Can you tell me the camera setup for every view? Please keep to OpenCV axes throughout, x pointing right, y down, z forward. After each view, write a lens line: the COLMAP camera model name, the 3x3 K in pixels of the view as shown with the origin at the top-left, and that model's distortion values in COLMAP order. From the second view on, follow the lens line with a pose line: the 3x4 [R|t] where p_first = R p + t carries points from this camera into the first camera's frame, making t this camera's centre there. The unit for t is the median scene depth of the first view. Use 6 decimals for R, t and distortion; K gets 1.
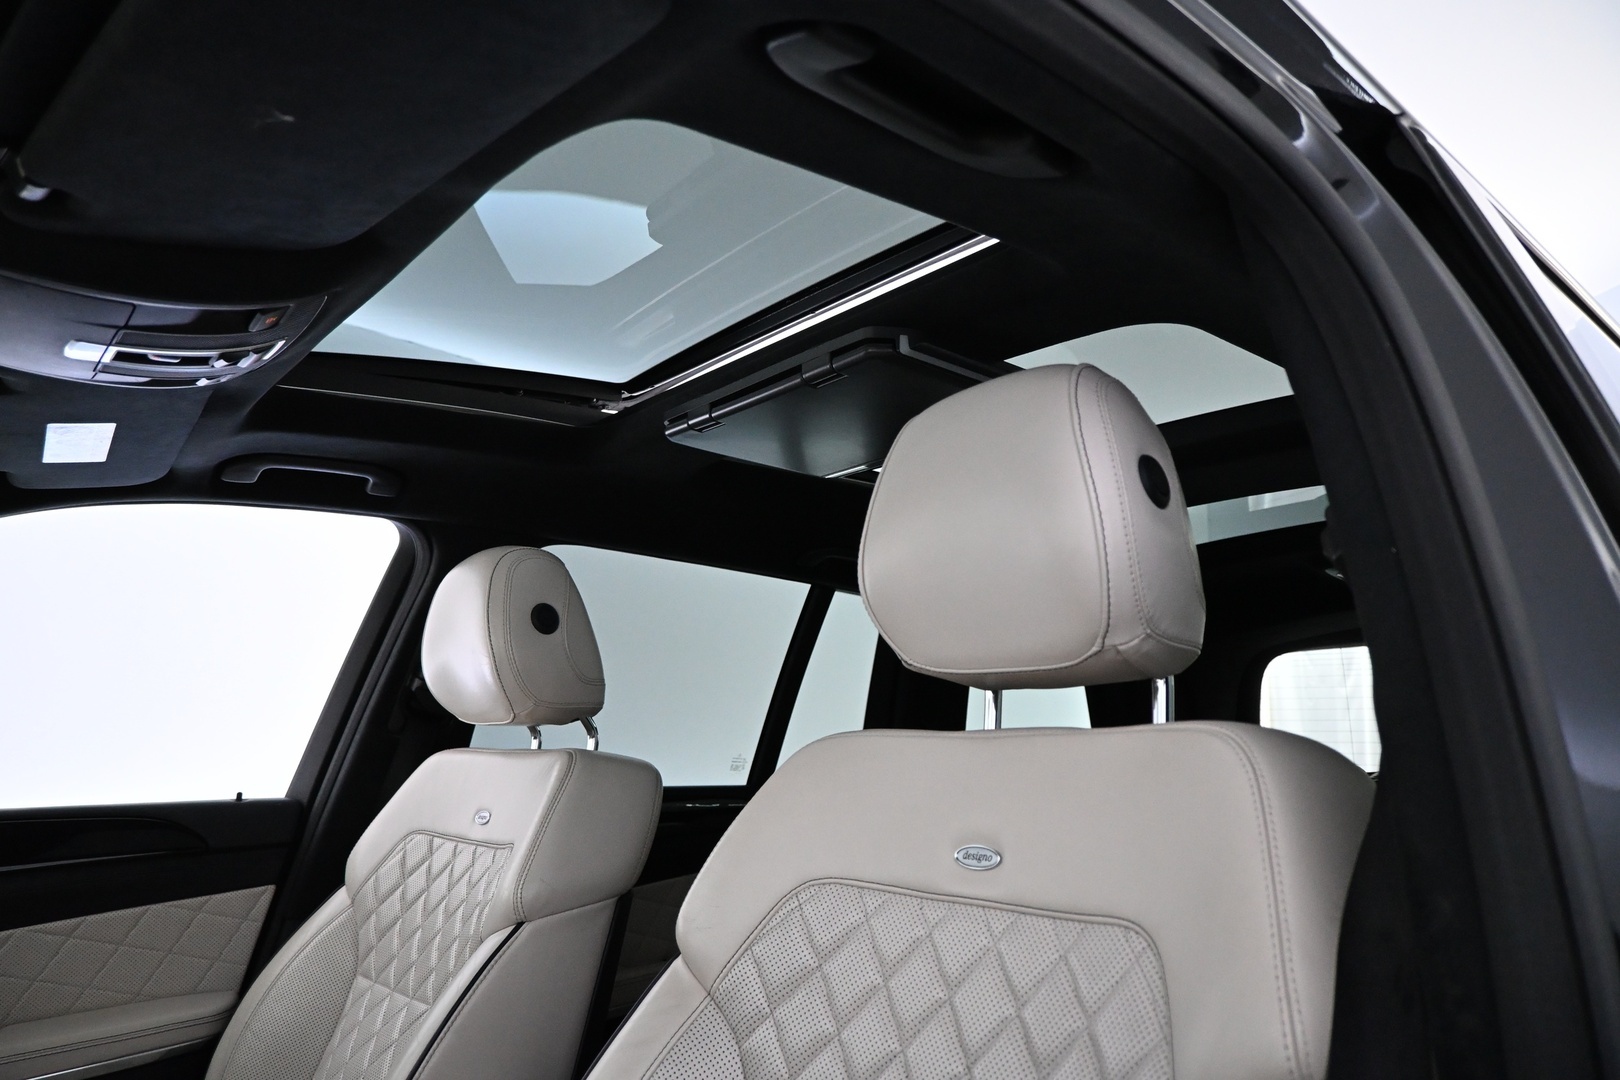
lens RADIAL K [[1113.2, 0, 810.0], [0, 1113.2, 540.0], [0, 0, 1]] dist [0.001693, 0.003042]
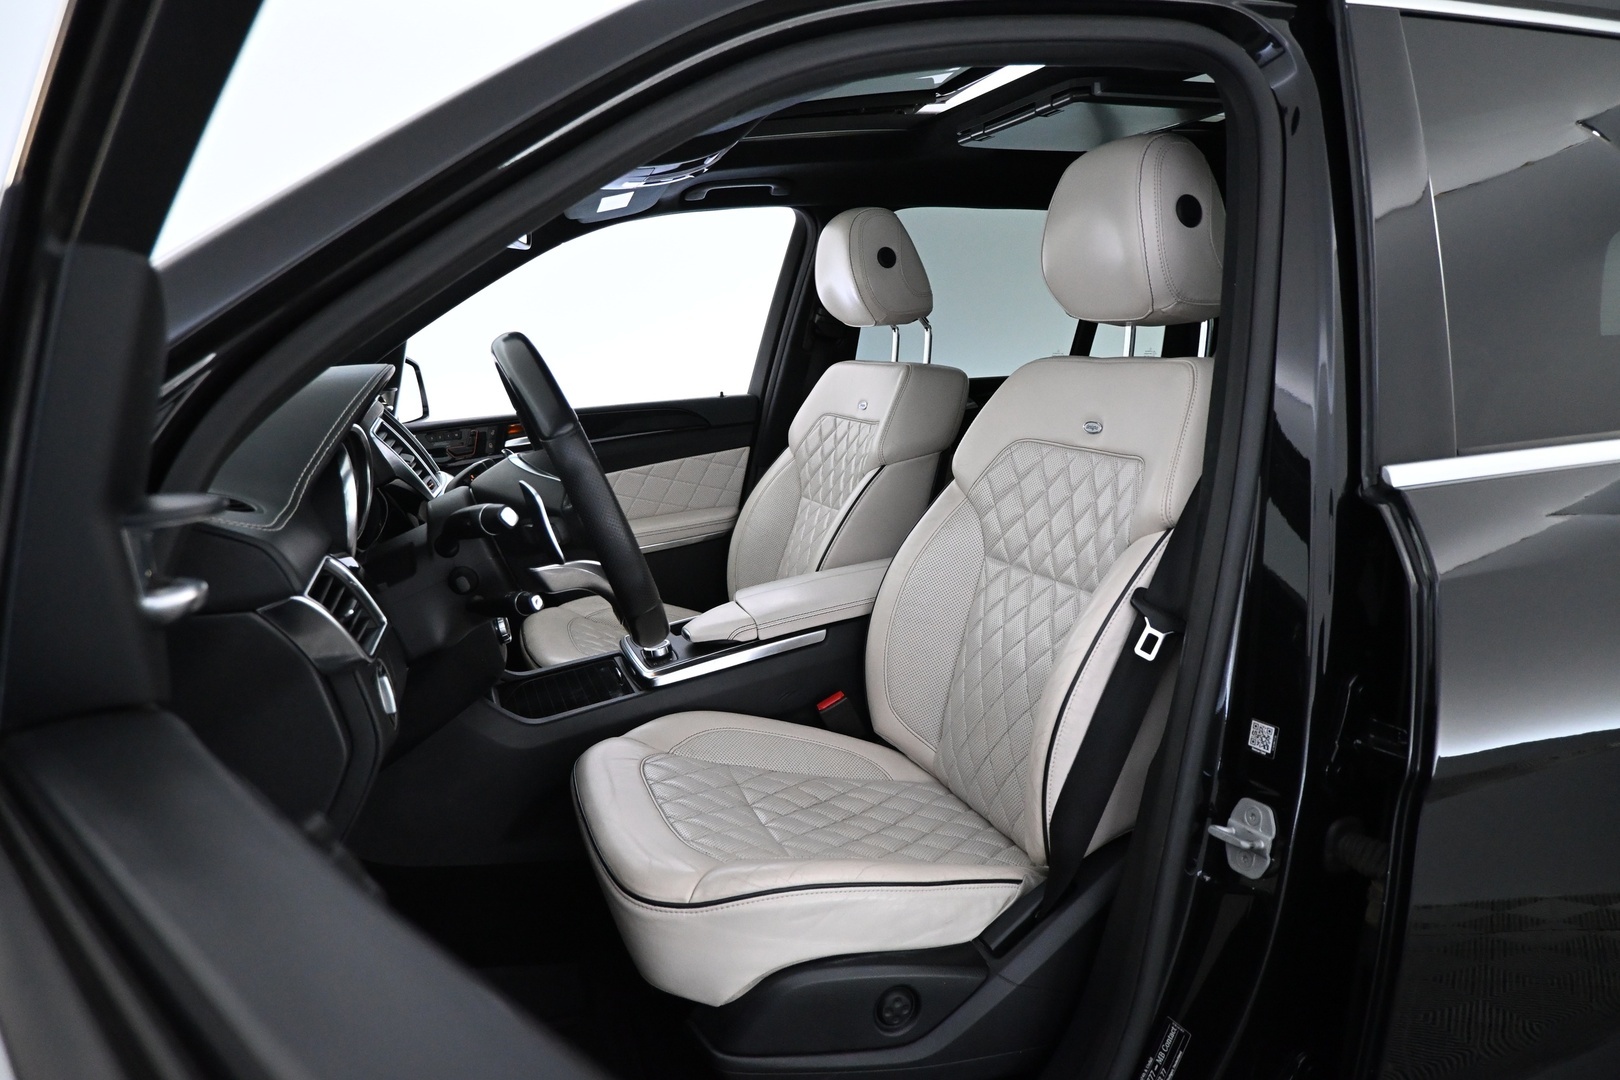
lens RADIAL K [[1113.2, 0, 810.0], [0, 1113.2, 540.0], [0, 0, 1]] dist [0.001693, 0.003042]
pose [[0.934126, 0.021789, -0.356277, 0.212327], [0.113011, 0.928734, 0.353103, -0.147112], [0.338580, -0.370106, 0.865092, -0.490704]]
